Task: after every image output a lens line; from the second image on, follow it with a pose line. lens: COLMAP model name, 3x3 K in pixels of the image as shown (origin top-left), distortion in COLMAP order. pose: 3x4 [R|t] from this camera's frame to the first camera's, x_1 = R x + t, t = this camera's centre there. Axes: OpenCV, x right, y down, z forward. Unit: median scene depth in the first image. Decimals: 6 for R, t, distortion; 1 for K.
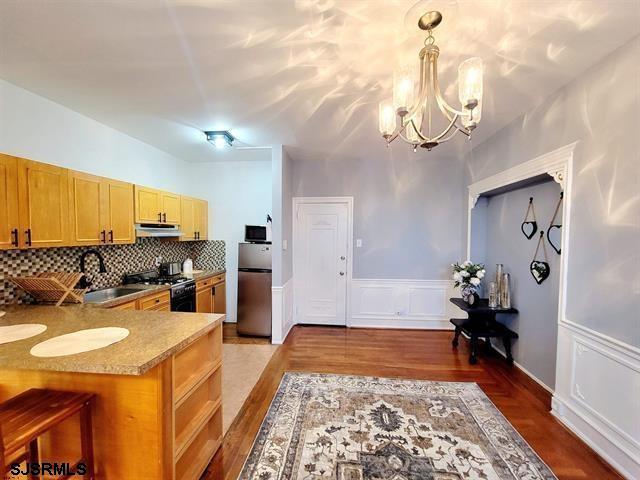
lens RADIAL K [[262.7, 0, 324.3], [0, 262.7, 244.4], [0, 0, 1]] dist [-0.003483, -0.000259]
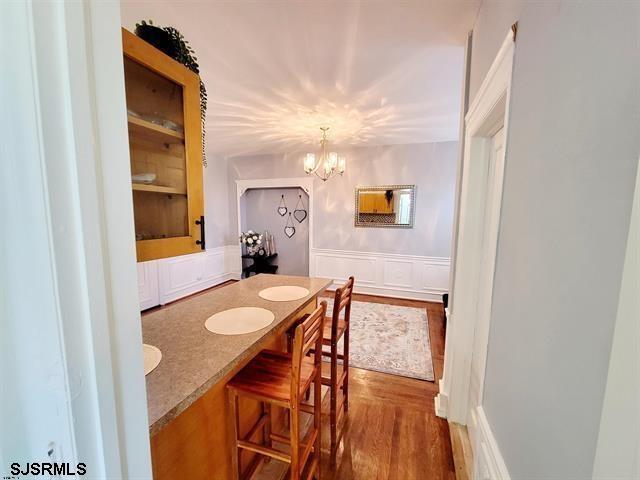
lens RADIAL K [[262.7, 0, 325.7], [0, 262.7, 244.7], [0, 0, 1]] dist [-0.003483, -0.000259]
pose [[0.229569, -0.119777, 0.965894, -1.469691], [0.030441, 0.992797, 0.115878, -0.035706], [-0.972816, 0.002801, 0.231561, 0.293764]]
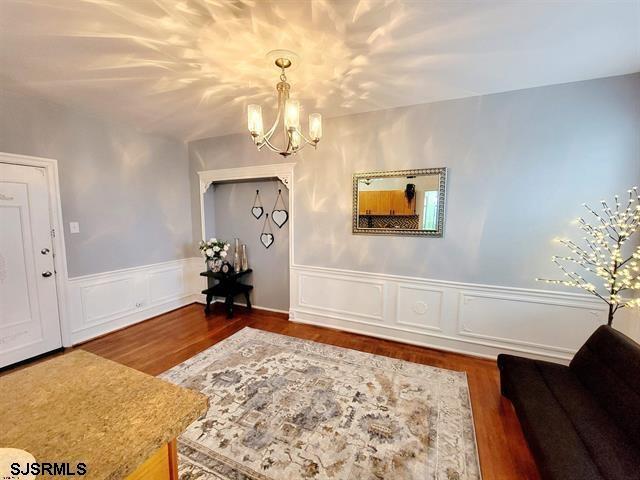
lens RADIAL K [[262.7, 0, 325.4], [0, 262.7, 244.4], [0, 0, 1]] dist [-0.003483, -0.000259]
pose [[0.316583, -0.104170, 0.942828, -0.660679], [0.034248, 0.994559, 0.098385, -0.013638], [-0.947946, 0.001143, 0.318428, 0.237344]]
